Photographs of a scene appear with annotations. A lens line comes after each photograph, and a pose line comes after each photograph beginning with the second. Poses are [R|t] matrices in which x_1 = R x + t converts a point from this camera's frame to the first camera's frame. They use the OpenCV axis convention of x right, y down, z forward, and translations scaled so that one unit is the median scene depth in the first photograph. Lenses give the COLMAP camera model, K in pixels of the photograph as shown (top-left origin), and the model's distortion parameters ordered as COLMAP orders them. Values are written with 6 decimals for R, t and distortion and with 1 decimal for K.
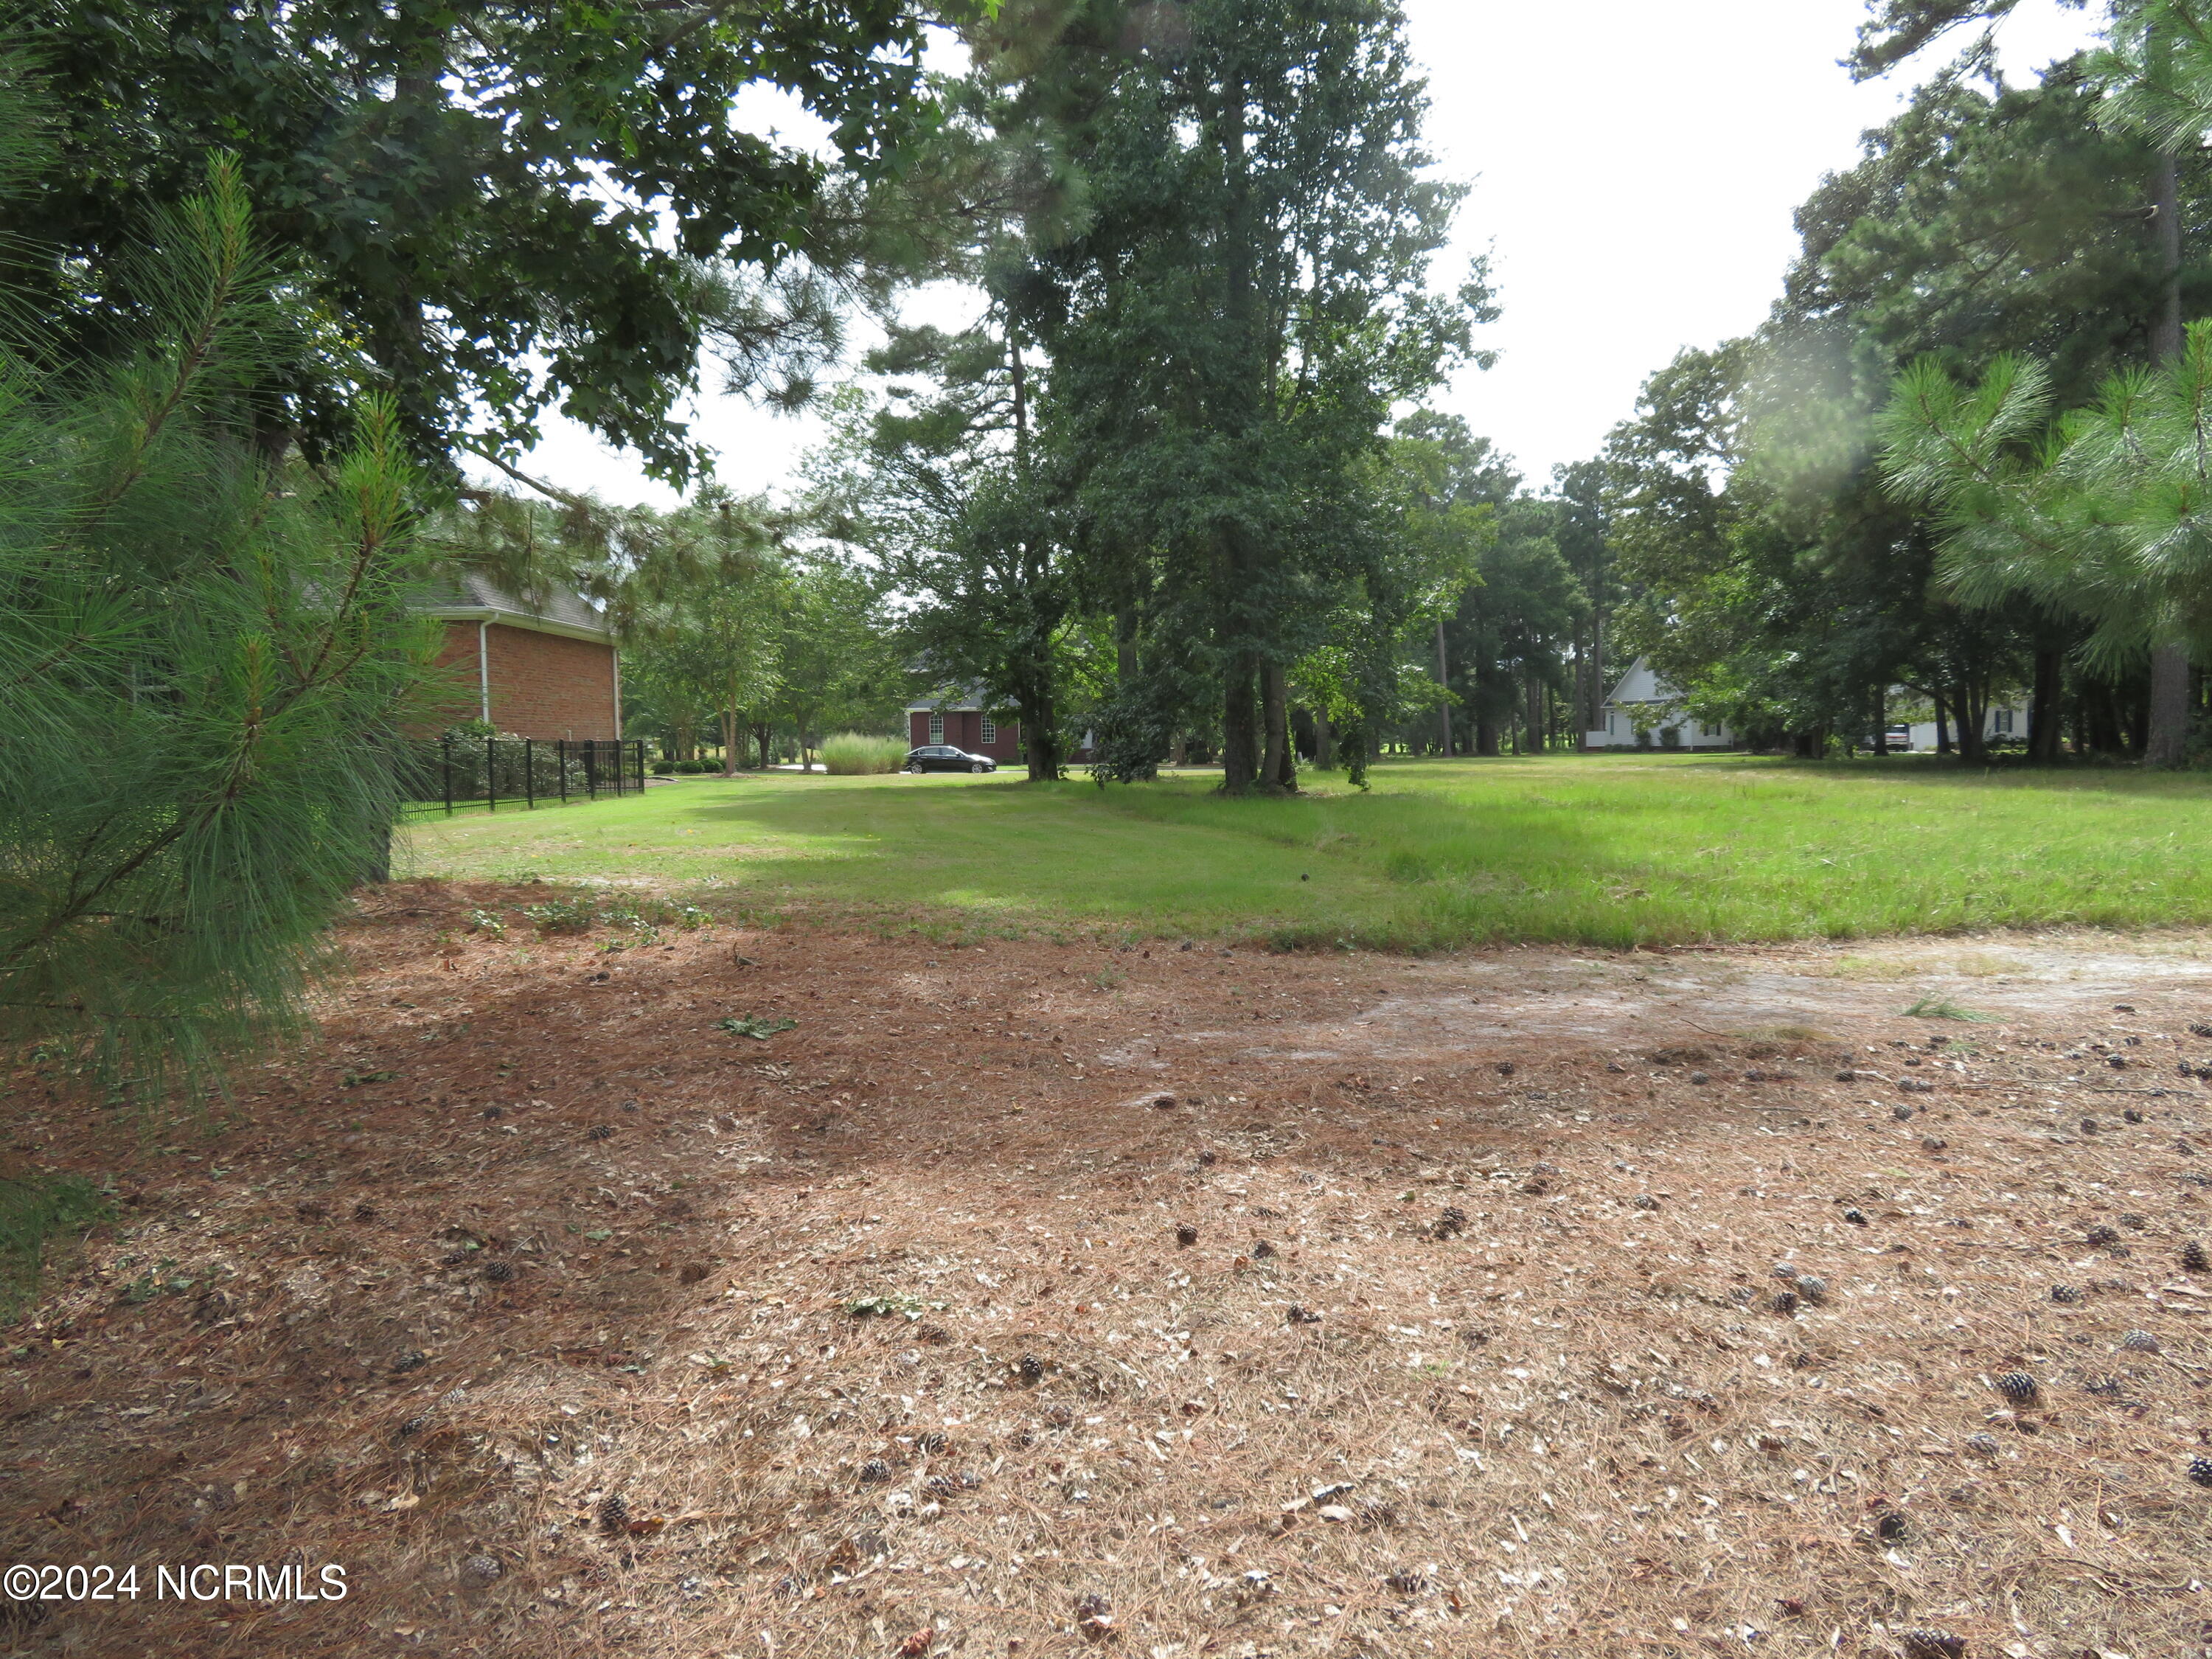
lens RADIAL K [[1576.8, 0, 1106.0], [0, 1576.8, 829.5], [0, 0, 1]] dist [-0.029413, 0.002633]
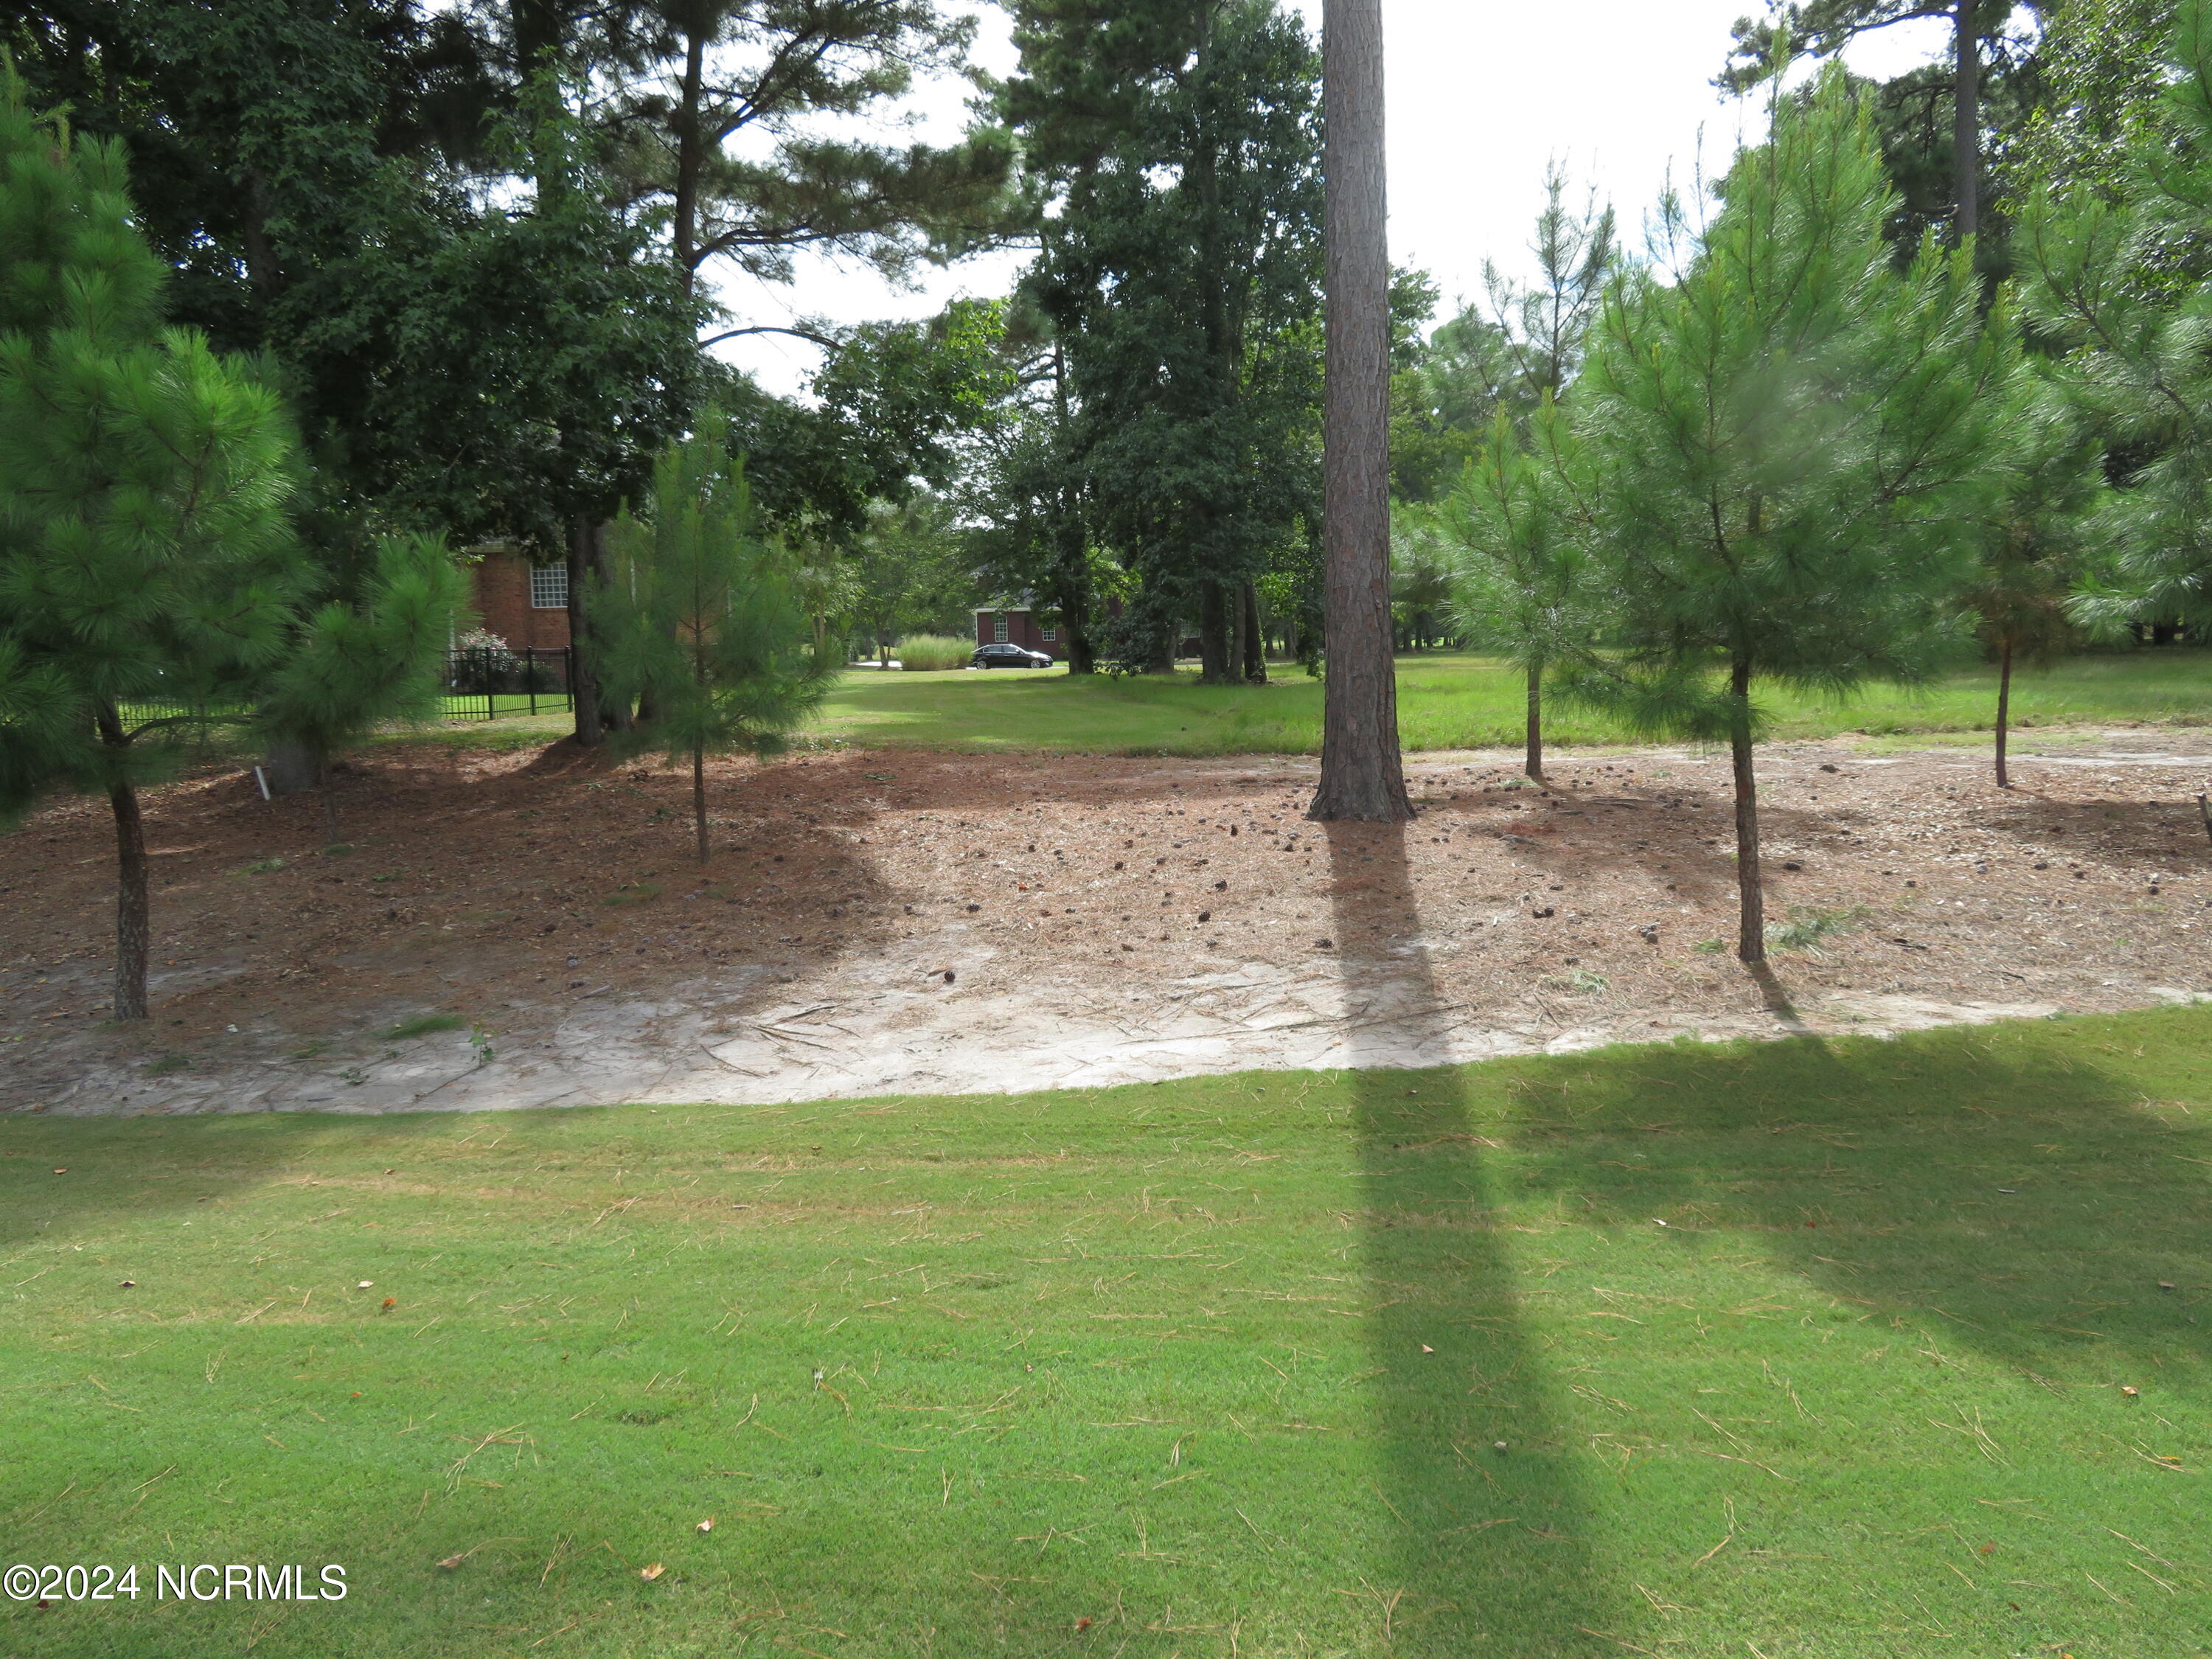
lens RADIAL K [[1616.9, 0, 1106.0], [0, 1616.9, 829.5], [0, 0, 1]] dist [-0.007634, 0.003137]
pose [[0.998736, -0.002596, -0.050200, 0.039783], [0.005819, 0.997923, 0.064162, 0.007934], [0.049930, -0.064373, 0.996676, -0.232670]]
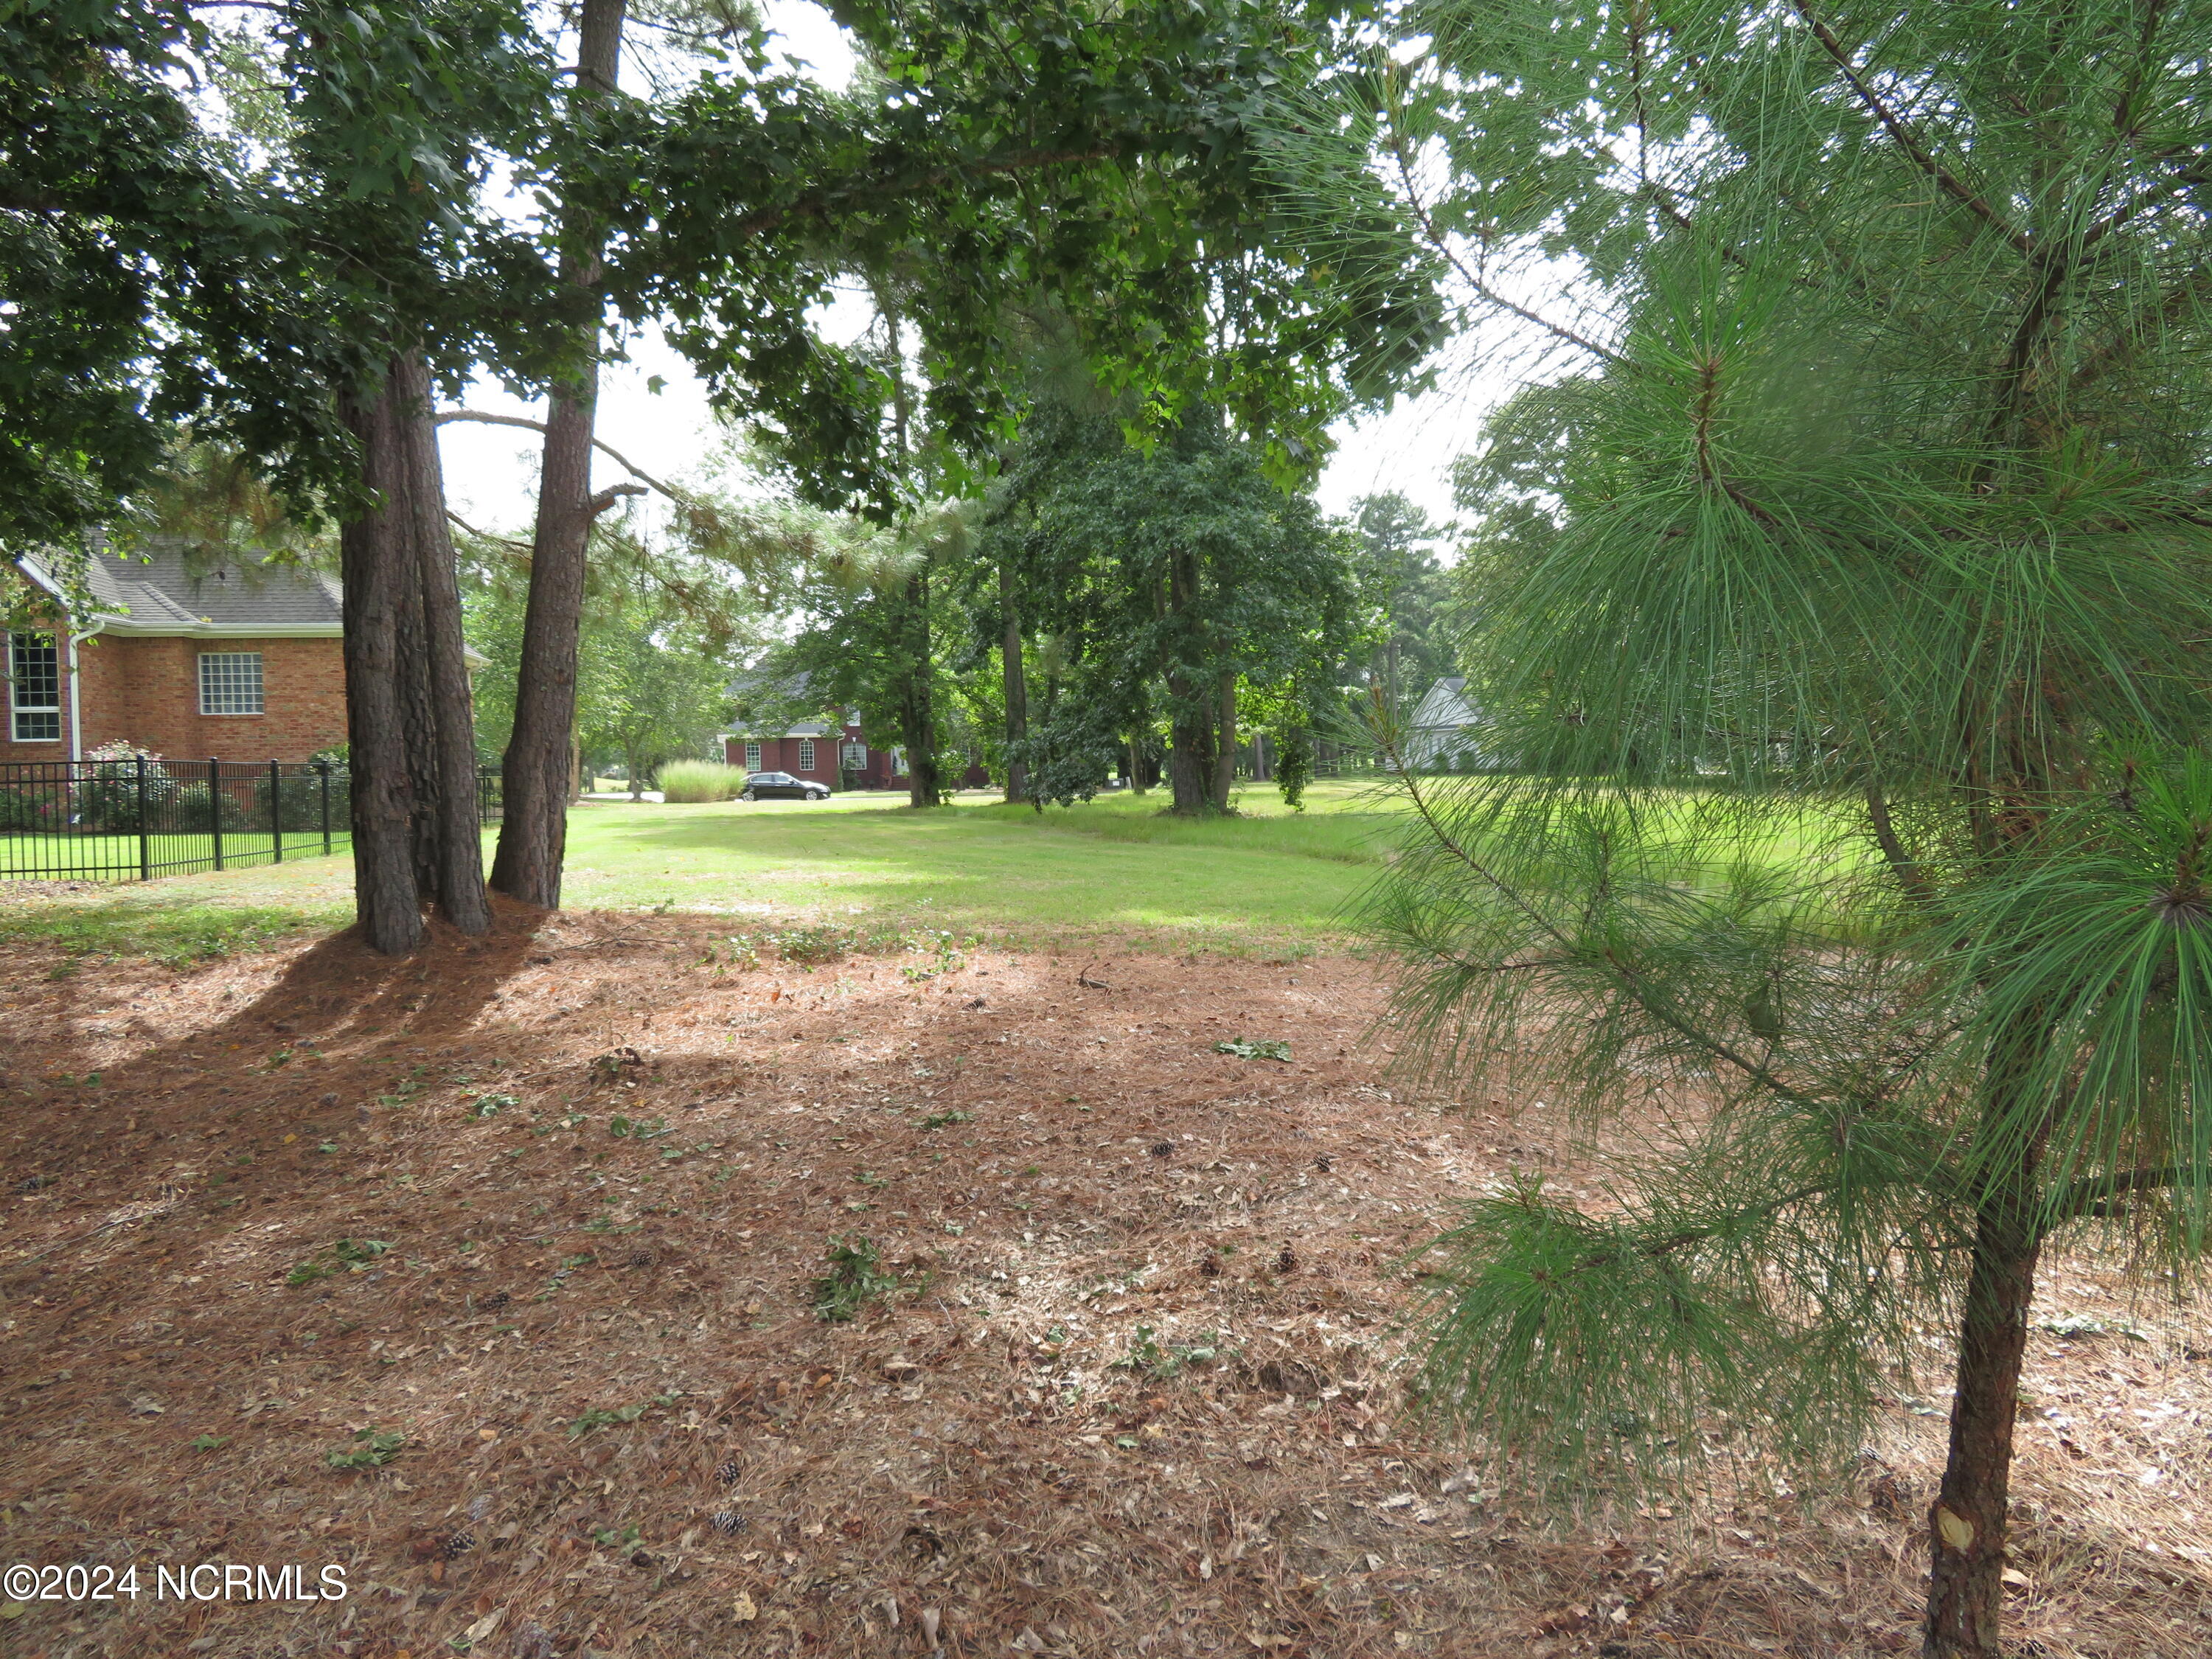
lens RADIAL K [[1576.8, 0, 1106.0], [0, 1576.8, 829.5], [0, 0, 1]] dist [-0.029413, 0.002633]
pose [[0.988783, -0.012015, 0.148873, -0.073391], [0.014610, 0.999760, -0.016354, 0.001344], [-0.148641, 0.018346, 0.988721, 0.015196]]
